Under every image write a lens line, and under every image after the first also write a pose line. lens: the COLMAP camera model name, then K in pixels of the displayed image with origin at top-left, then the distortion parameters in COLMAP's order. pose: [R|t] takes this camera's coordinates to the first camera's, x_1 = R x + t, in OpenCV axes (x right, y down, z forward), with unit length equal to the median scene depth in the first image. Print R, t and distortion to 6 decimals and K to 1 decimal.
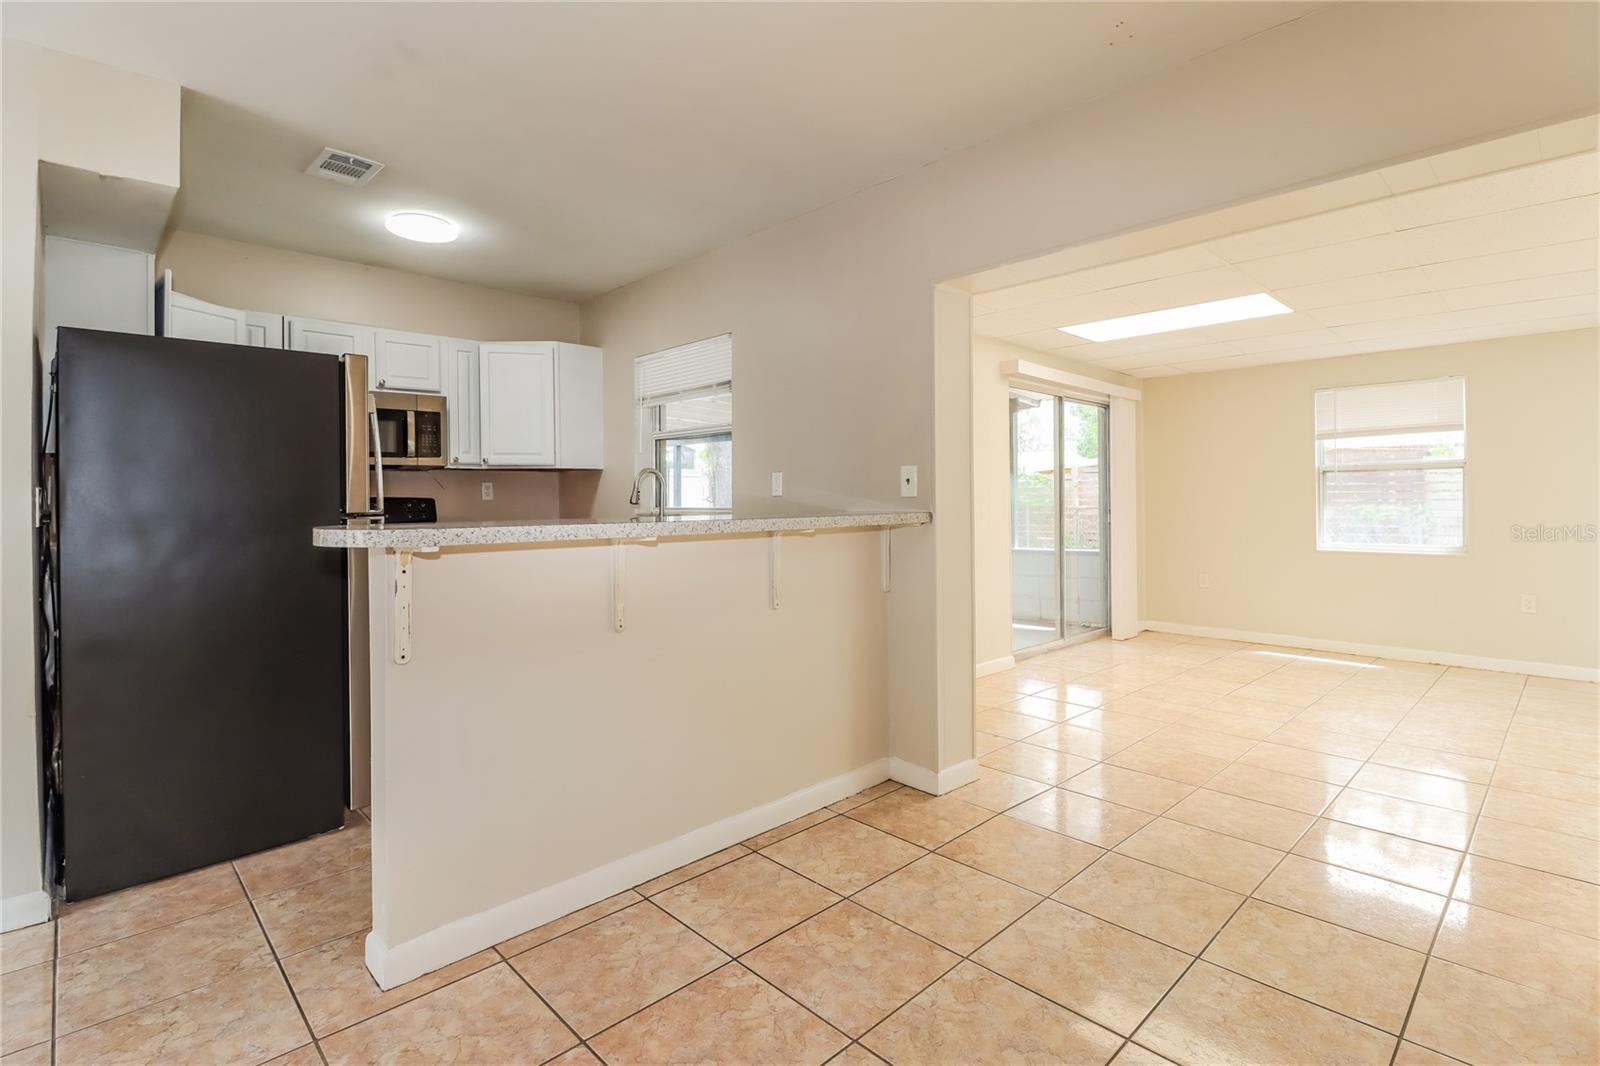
lens RADIAL K [[747.7, 0, 822.4], [0, 747.7, 499.0], [0, 0, 1]] dist [-0.000826, -0.003151]
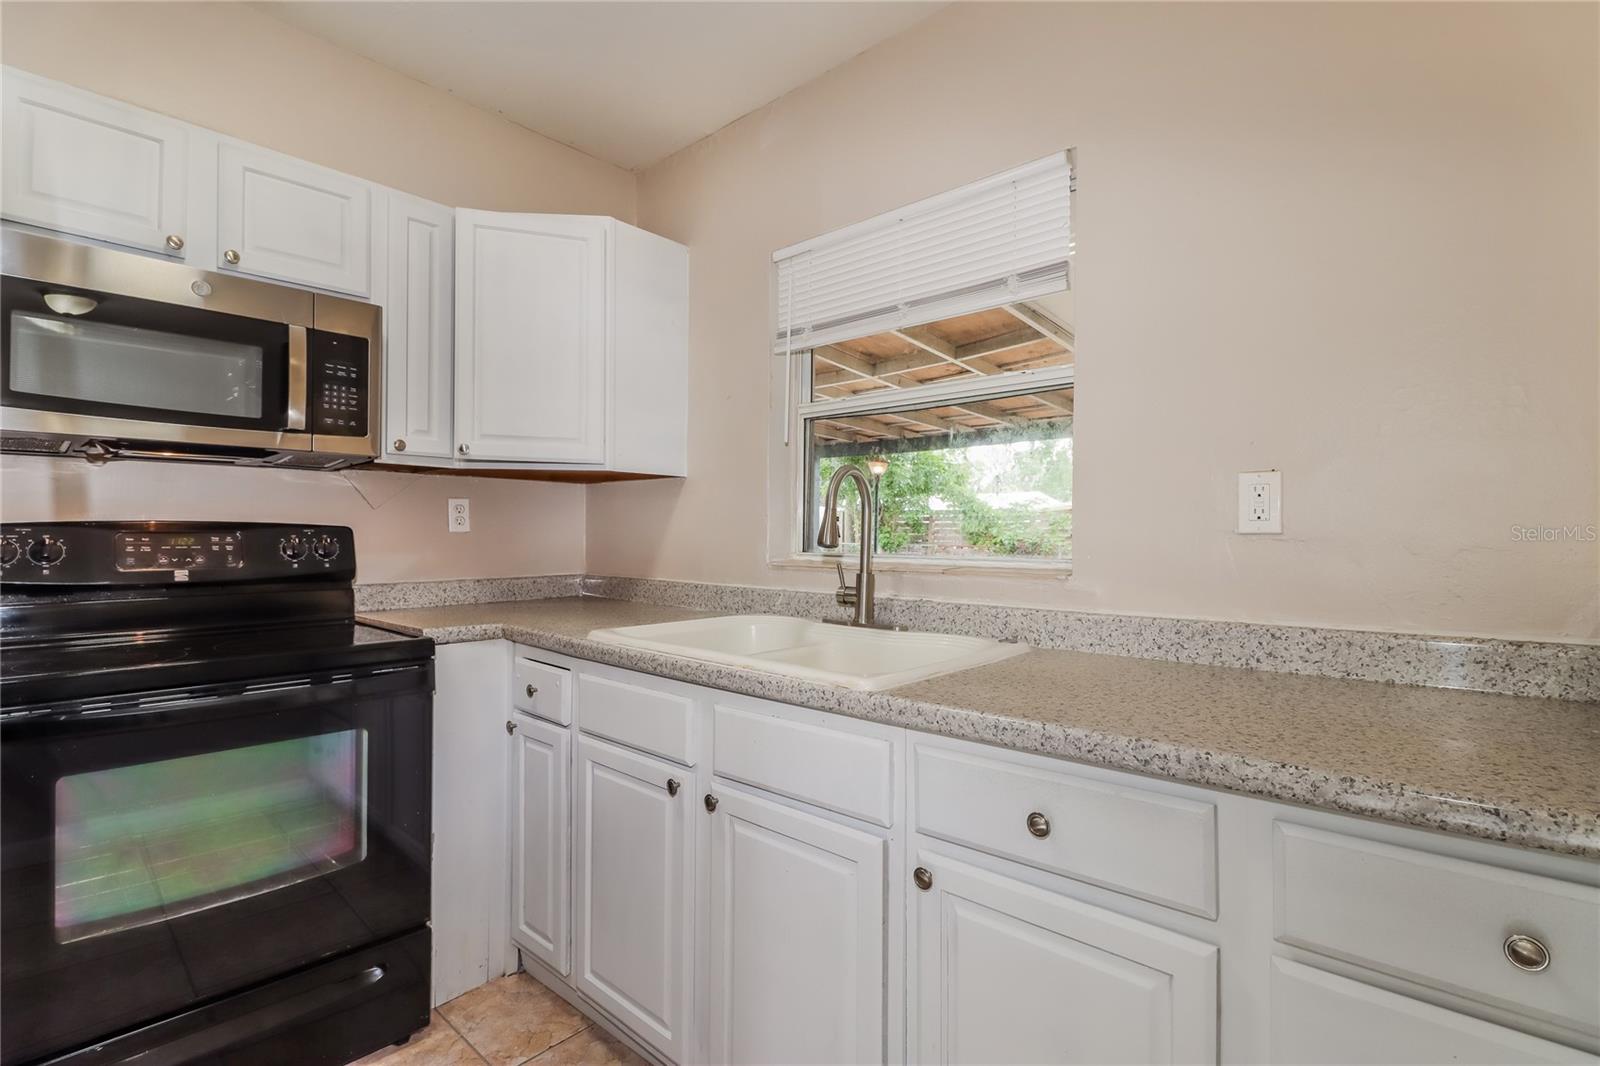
lens RADIAL K [[747.7, 0, 811.8], [0, 747.7, 532.2], [0, 0, 1]] dist [-0.000826, -0.003151]
pose [[0.997937, 0.015068, 0.062400, -0.262288], [-0.014630, 0.999865, -0.007472, 0.001943], [-0.062504, 0.006544, 0.998023, 0.518341]]
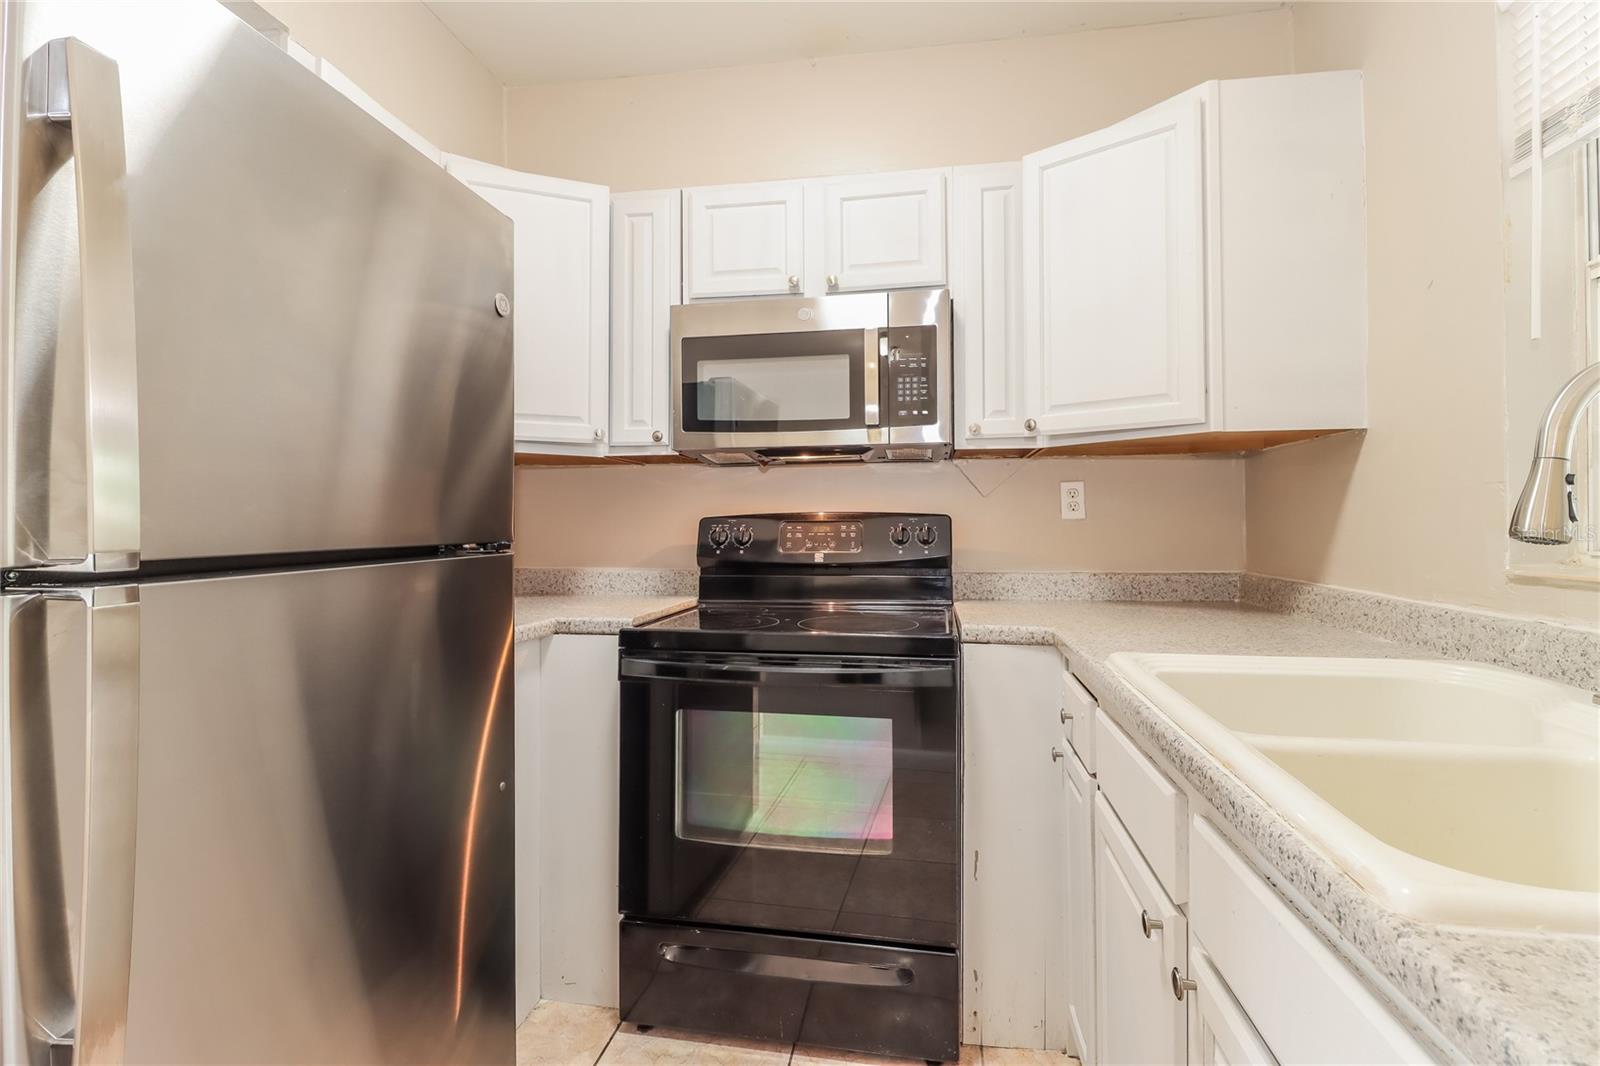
lens RADIAL K [[747.7, 0, 793.8], [0, 747.7, 516.5], [0, 0, 1]] dist [-0.000826, -0.003151]
pose [[0.574188, 0.001496, -0.818722, -0.184646], [-0.005246, 0.999985, -0.001852, 0.001649], [0.818706, 0.005358, 0.574187, 0.658809]]
